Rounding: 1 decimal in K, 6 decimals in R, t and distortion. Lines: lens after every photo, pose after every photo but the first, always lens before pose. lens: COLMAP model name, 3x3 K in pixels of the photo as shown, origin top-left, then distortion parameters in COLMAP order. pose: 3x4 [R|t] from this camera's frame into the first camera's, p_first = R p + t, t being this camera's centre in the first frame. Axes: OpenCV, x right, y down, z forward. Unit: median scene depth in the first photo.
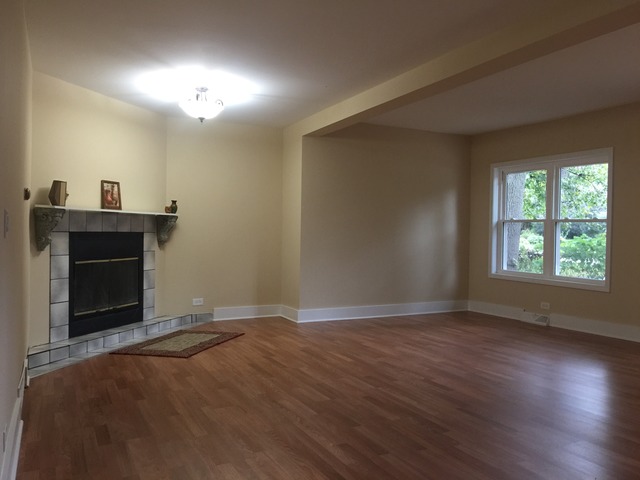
lens RADIAL K [[543.3, 0, 319.6], [0, 543.3, 235.4], [0, 0, 1]] dist [0.088971, -0.146382]
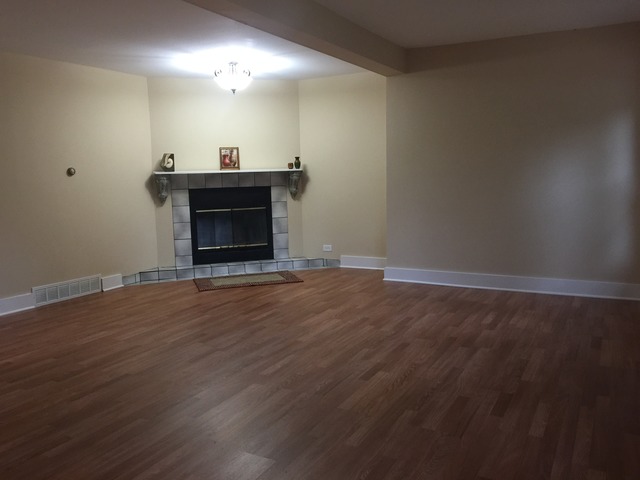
lens RADIAL K [[543.3, 0, 319.6], [0, 543.3, 235.4], [0, 0, 1]] dist [0.088971, -0.146382]
pose [[0.564207, 0.077395, -0.821998, 0.783256], [0.030363, 0.992978, 0.114334, -0.033969], [0.825075, -0.089466, 0.557896, 0.445859]]
